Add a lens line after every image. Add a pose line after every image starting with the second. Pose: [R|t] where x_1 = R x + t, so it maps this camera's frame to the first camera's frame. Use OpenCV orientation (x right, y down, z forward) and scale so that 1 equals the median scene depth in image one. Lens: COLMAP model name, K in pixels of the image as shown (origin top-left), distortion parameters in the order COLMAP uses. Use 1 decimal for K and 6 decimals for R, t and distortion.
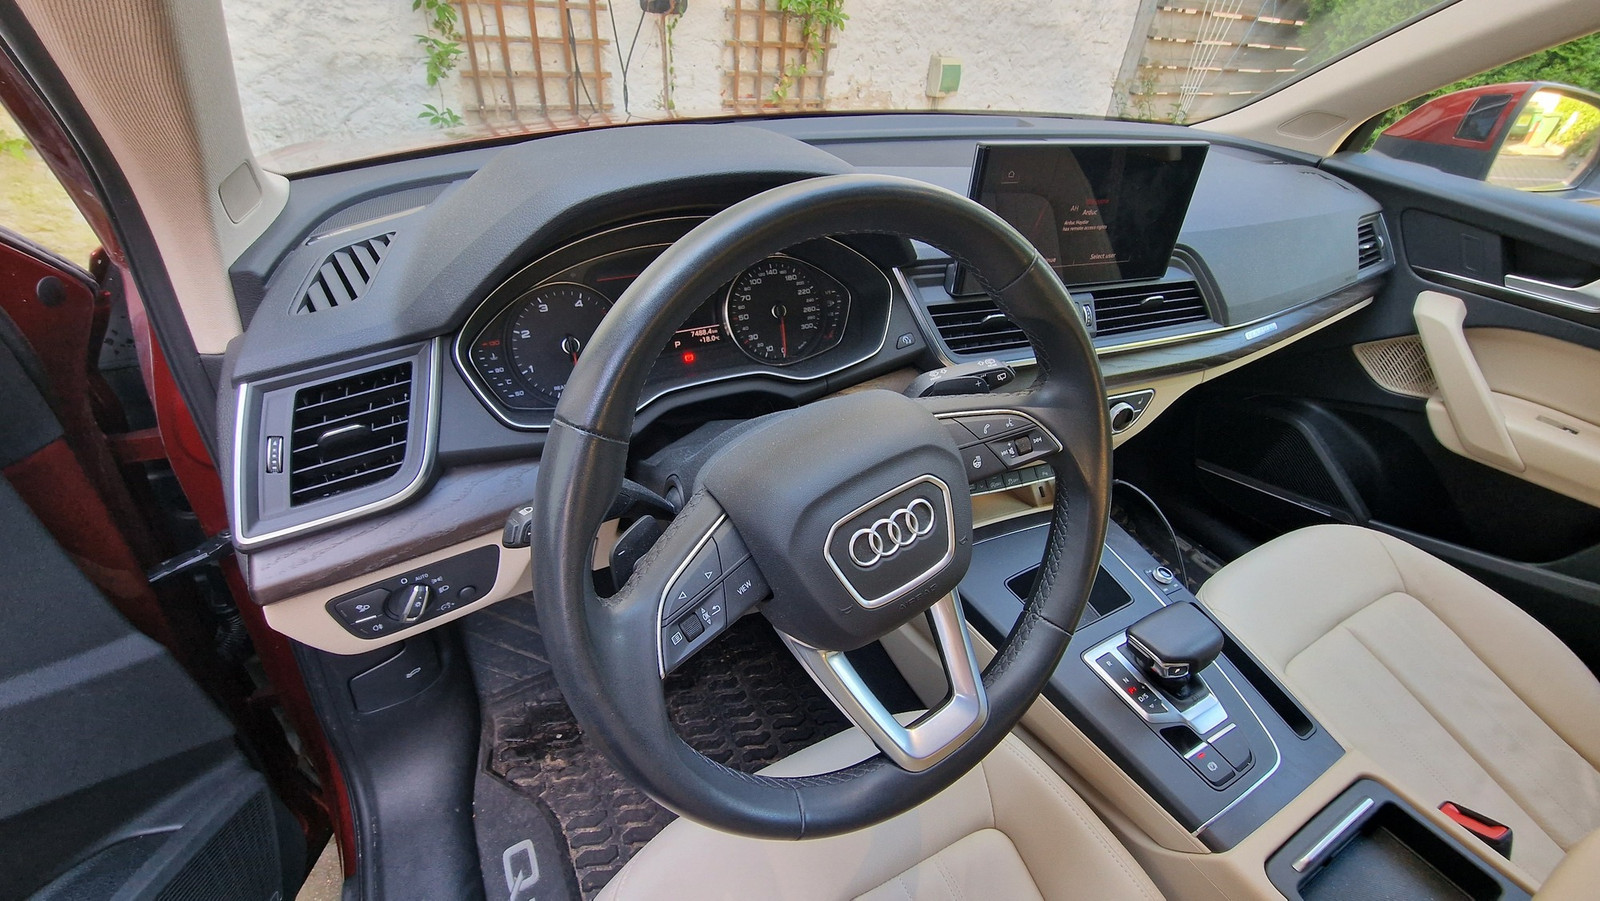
lens RADIAL K [[658.7, 0, 800.1], [0, 658.7, 448.5], [0, 0, 1]] dist [-0.001161, -0.000516]
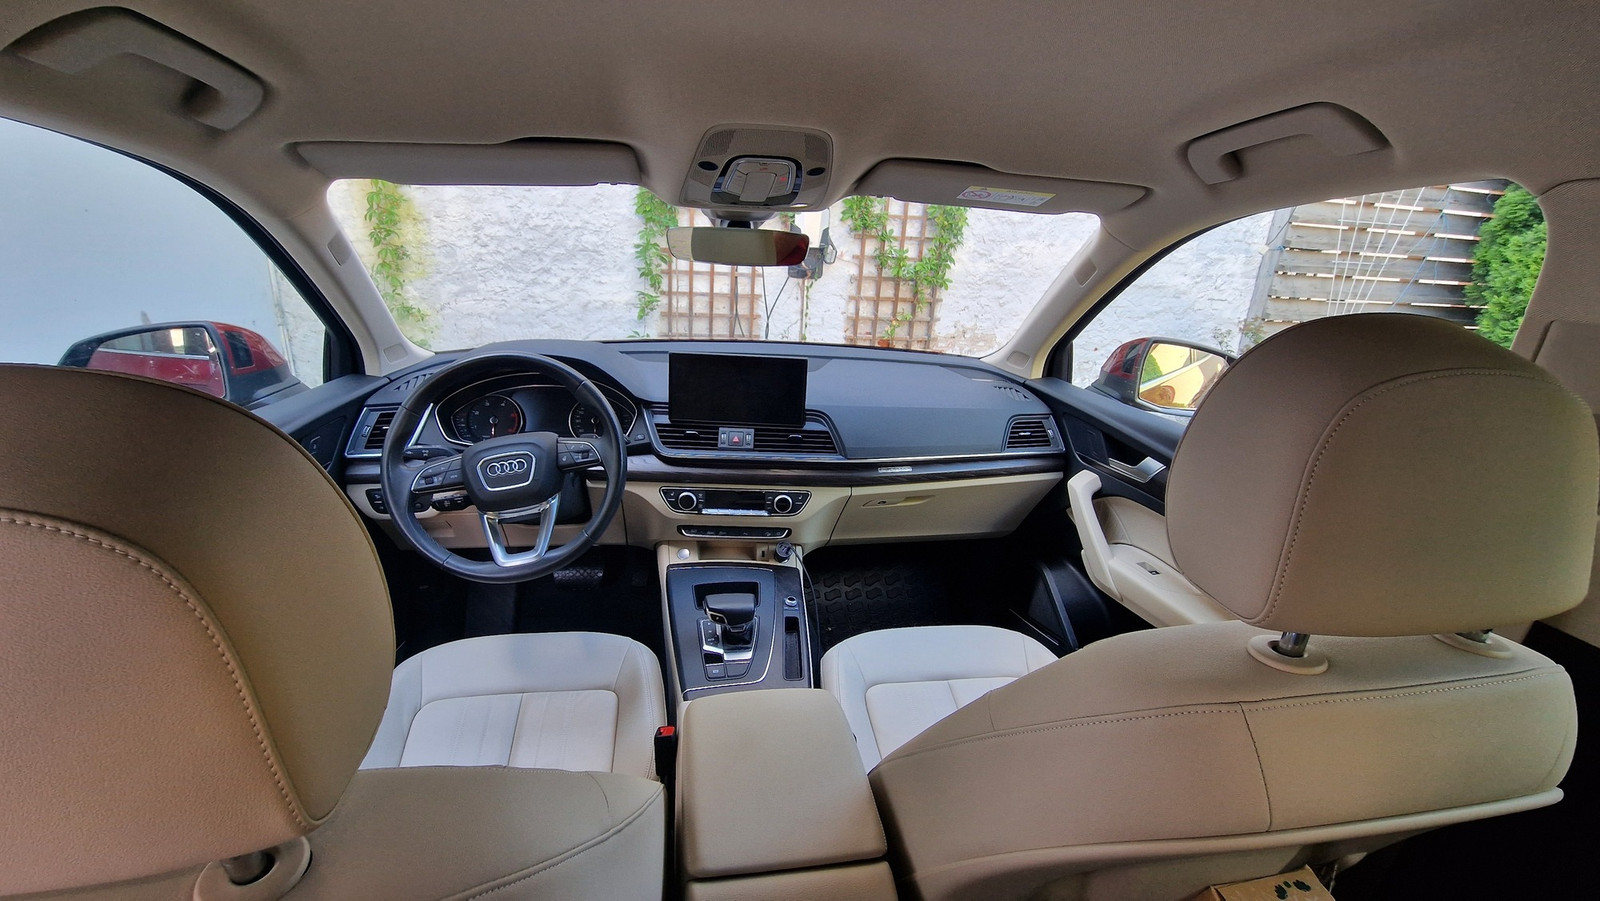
lens RADIAL K [[658.7, 0, 800.2], [0, 658.7, 447.9], [0, 0, 1]] dist [-0.001161, -0.000516]
pose [[0.939934, 0.089474, -0.329421, 0.292718], [-0.187980, 0.941201, -0.280722, 0.078488], [0.284934, 0.325785, 0.901486, -0.158456]]
